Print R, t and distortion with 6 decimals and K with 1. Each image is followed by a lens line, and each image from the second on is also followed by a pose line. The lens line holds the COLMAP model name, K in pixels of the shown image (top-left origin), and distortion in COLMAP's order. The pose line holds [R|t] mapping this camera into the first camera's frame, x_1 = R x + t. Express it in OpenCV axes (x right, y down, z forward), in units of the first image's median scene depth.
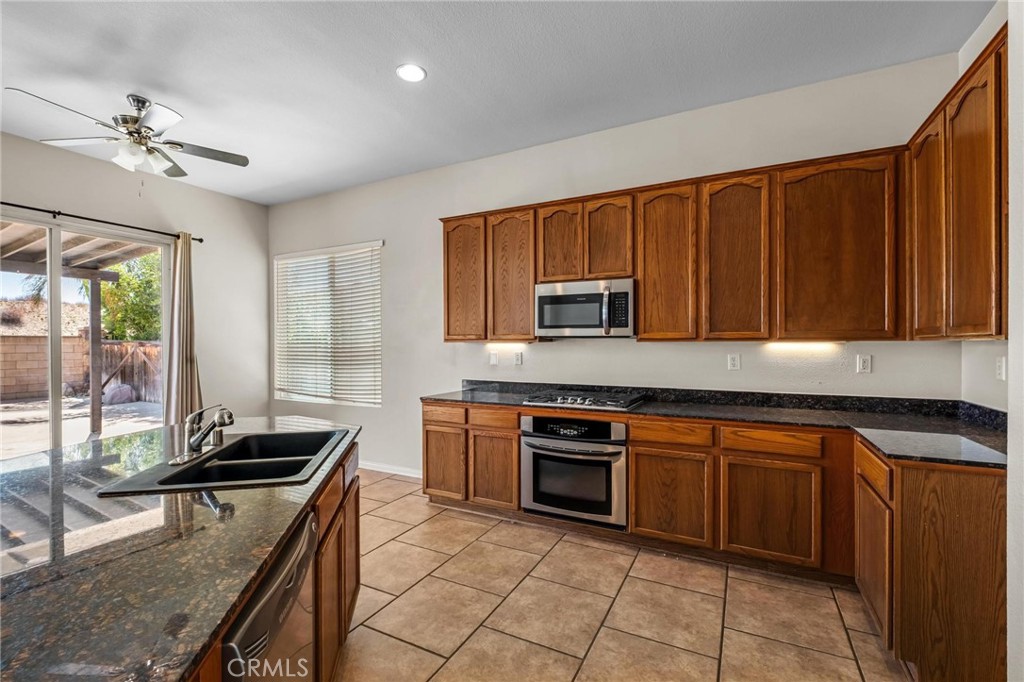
lens RADIAL K [[442.9, 0, 517.0], [0, 442.9, 344.0], [0, 0, 1]] dist [0.000238, -0.000418]
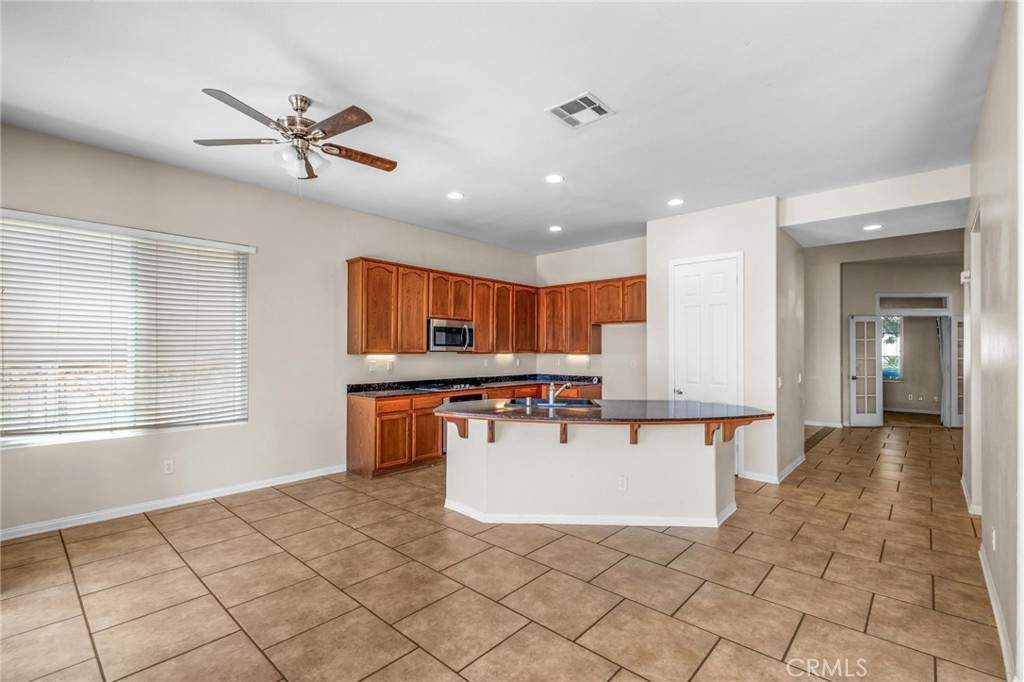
lens RADIAL K [[455.5, 0, 513.6], [0, 455.5, 346.8], [0, 0, 1]] dist [0.000368, -0.000575]
pose [[0.260298, 0.012459, 0.965448, -1.626228], [-0.000434, 0.999918, -0.012786, -0.011462], [-0.965528, 0.002909, 0.260282, 0.294542]]
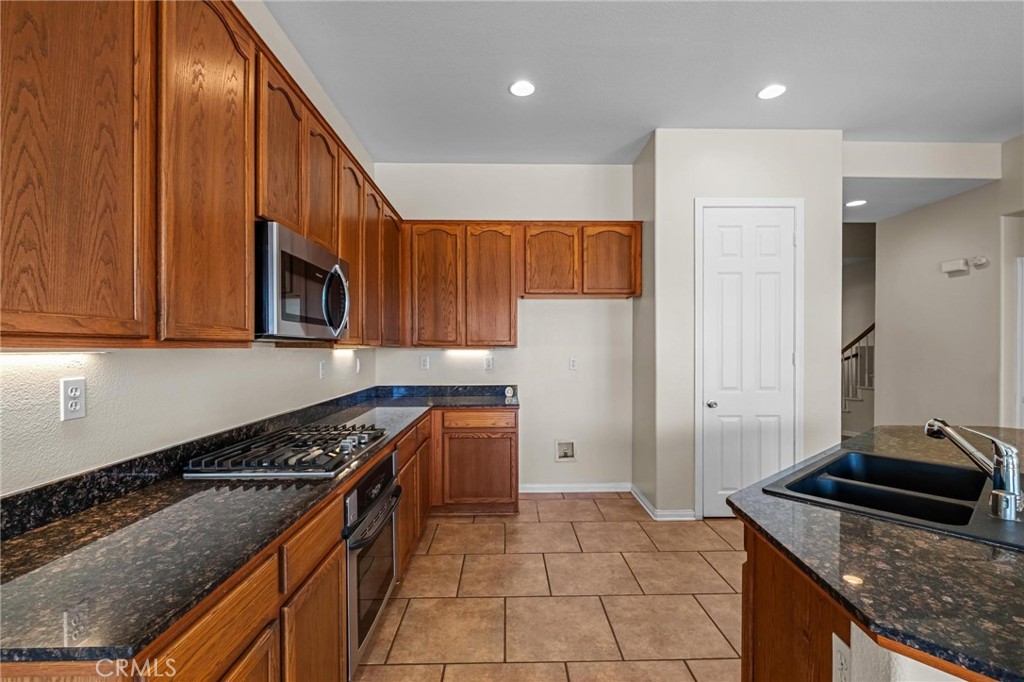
lens RADIAL K [[448.7, 0, 512.9], [0, 448.7, 351.7], [0, 0, 1]] dist [-0.000390, -0.000478]
pose [[-0.470442, -0.003943, 0.882422, -0.522734], [0.005518, 0.999957, 0.007410, -0.002786], [-0.882413, 0.008355, -0.470401, 1.088565]]
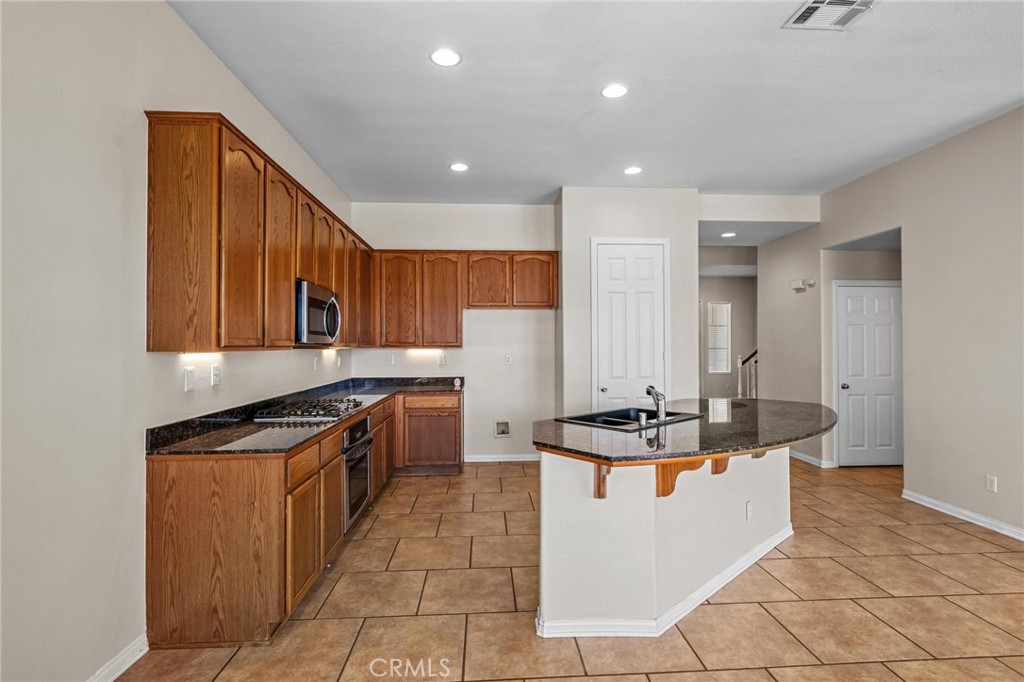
lens RADIAL K [[492.3, 0, 512.0], [0, 492.3, 341.0], [0, 0, 1]] dist [-0.002044, -0.000436]
pose [[-0.504175, 0.011432, 0.863526, -1.042942], [0.007146, 0.999933, -0.009066, -0.010974], [-0.863572, 0.001600, -0.504223, 1.229984]]
